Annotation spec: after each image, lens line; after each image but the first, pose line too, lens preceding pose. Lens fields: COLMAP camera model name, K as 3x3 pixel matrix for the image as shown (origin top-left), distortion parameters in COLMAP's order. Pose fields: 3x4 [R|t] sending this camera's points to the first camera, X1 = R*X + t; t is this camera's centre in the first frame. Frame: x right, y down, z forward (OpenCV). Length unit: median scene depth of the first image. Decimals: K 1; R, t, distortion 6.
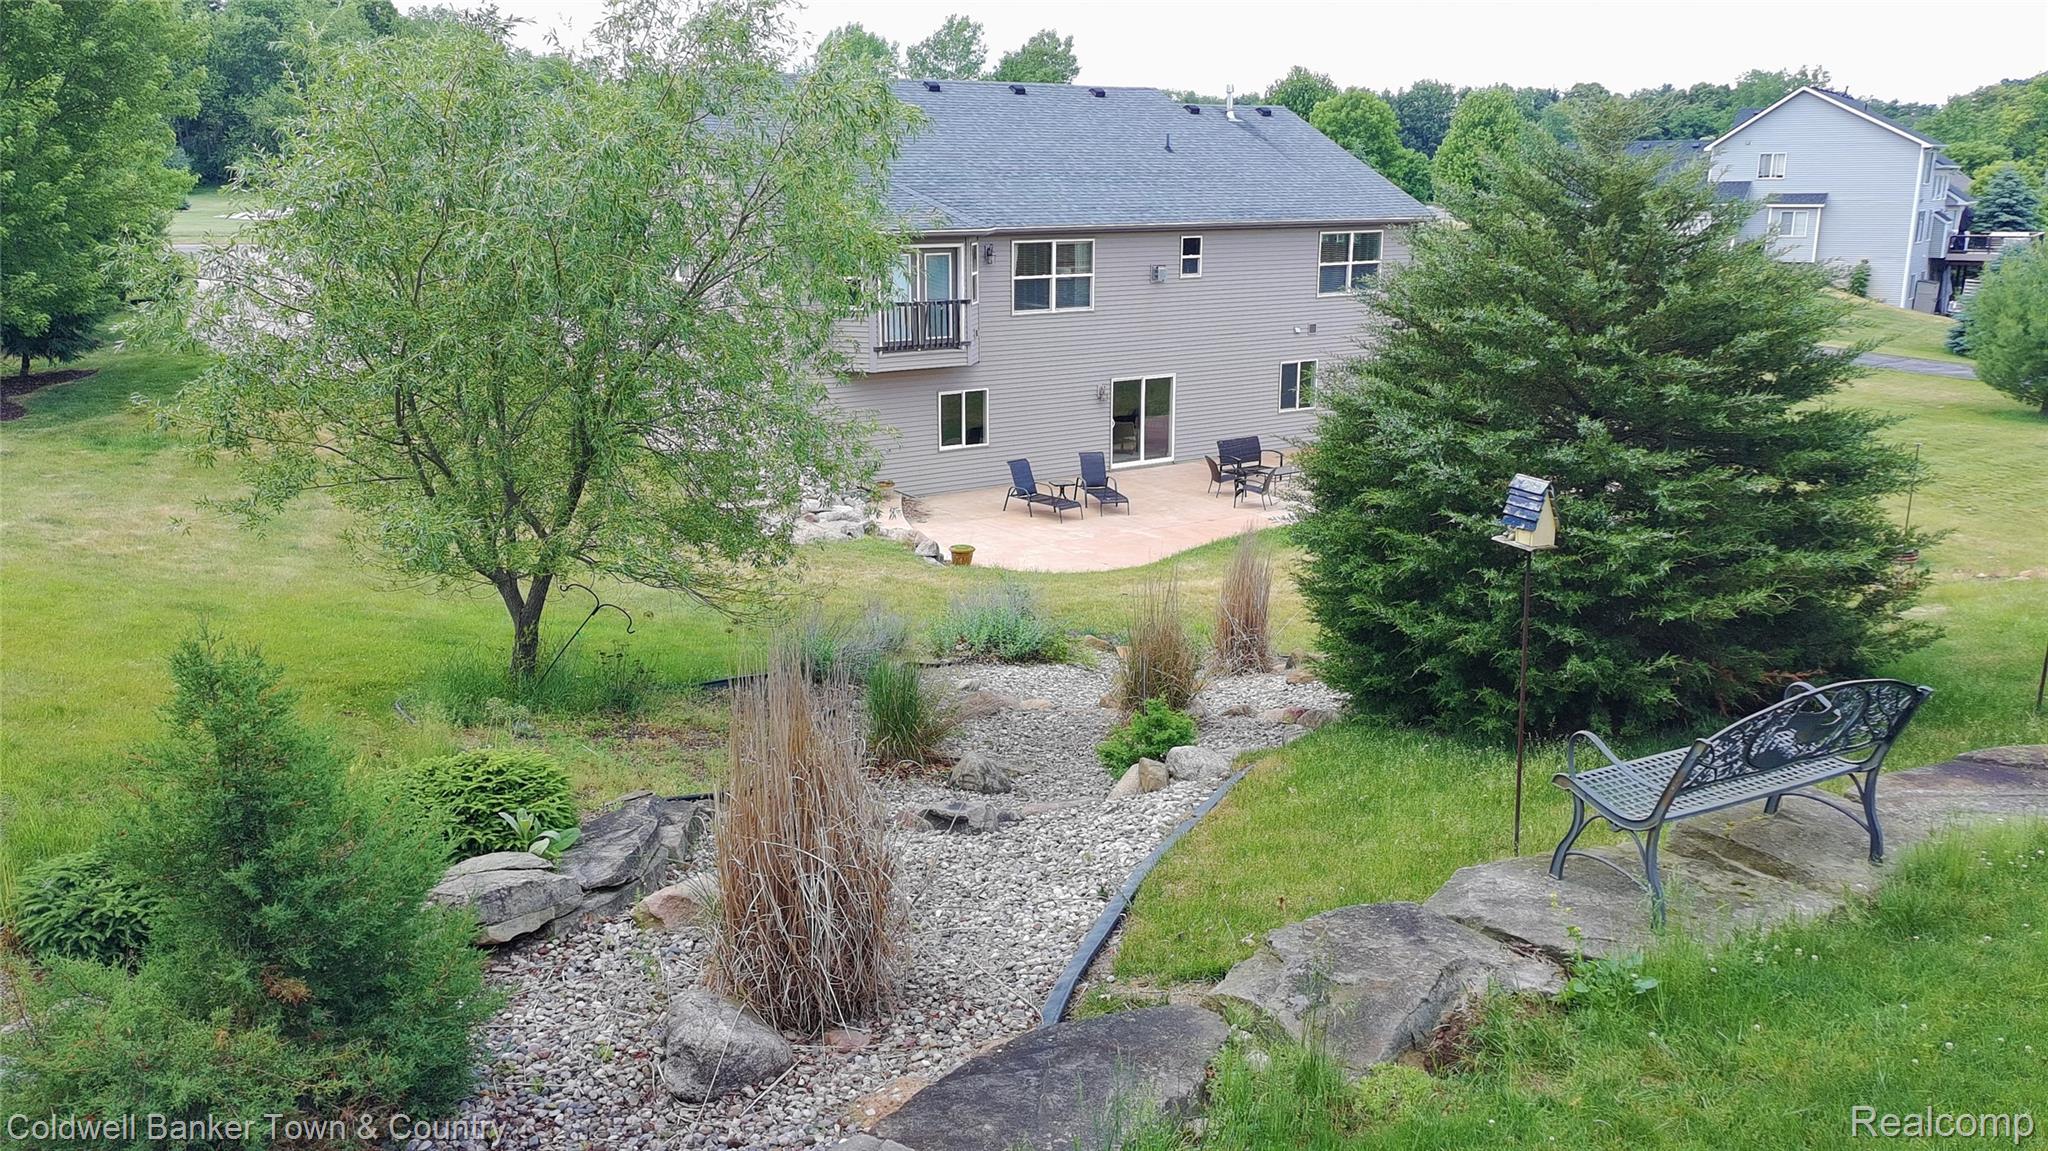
lens RADIAL K [[1570.9, 0, 1026.5], [0, 1570.9, 559.5], [0, 0, 1]] dist [0.061773, -0.059444]
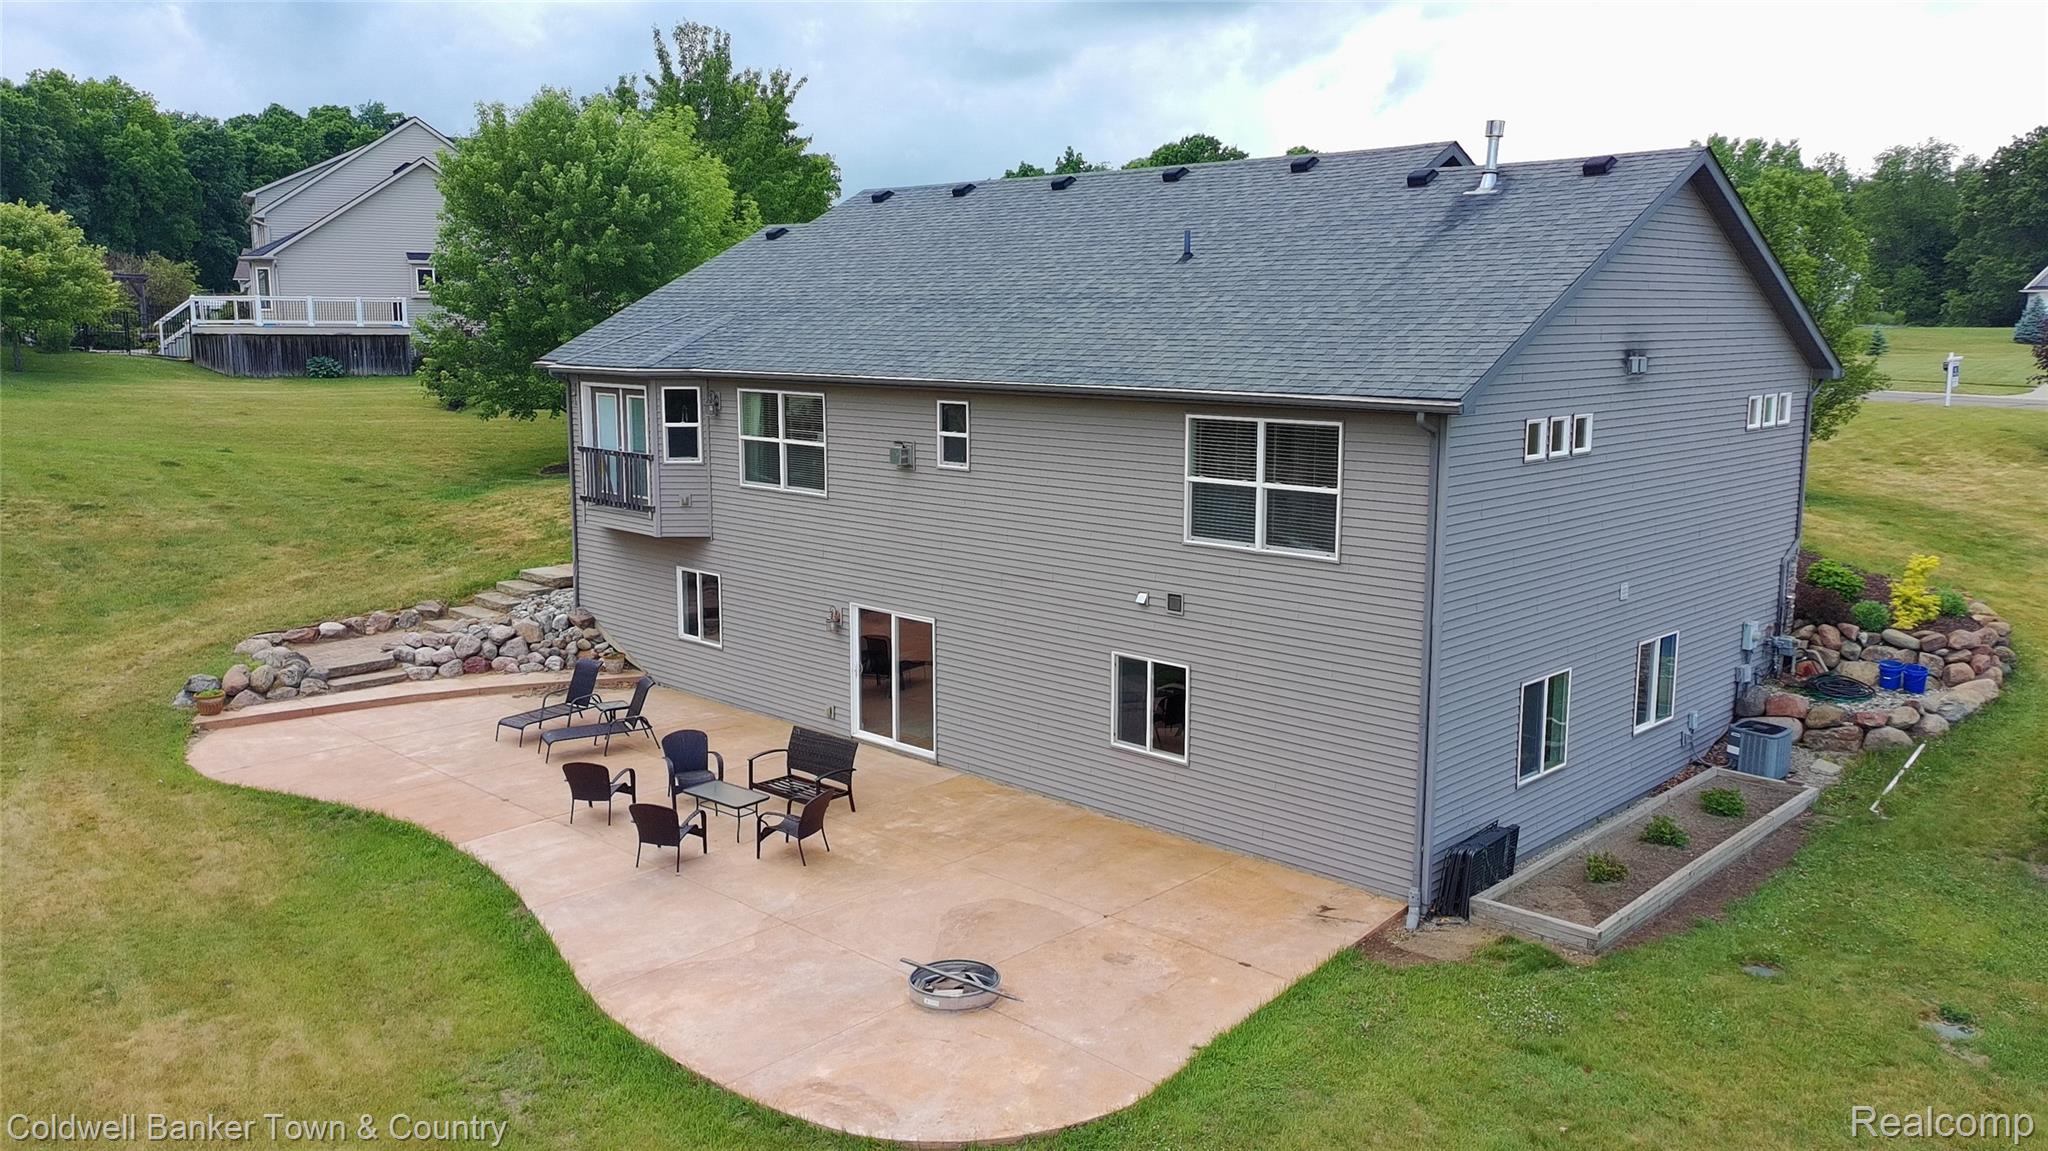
lens RADIAL K [[1570.9, 0, 1026.5], [0, 1570.9, 559.5], [0, 0, 1]] dist [0.061773, -0.059444]
pose [[0.203554, 0.130876, -0.970277, 0.695112], [-0.255498, 0.963786, 0.076400, -0.199130], [0.945138, 0.232352, 0.229622, 0.900199]]
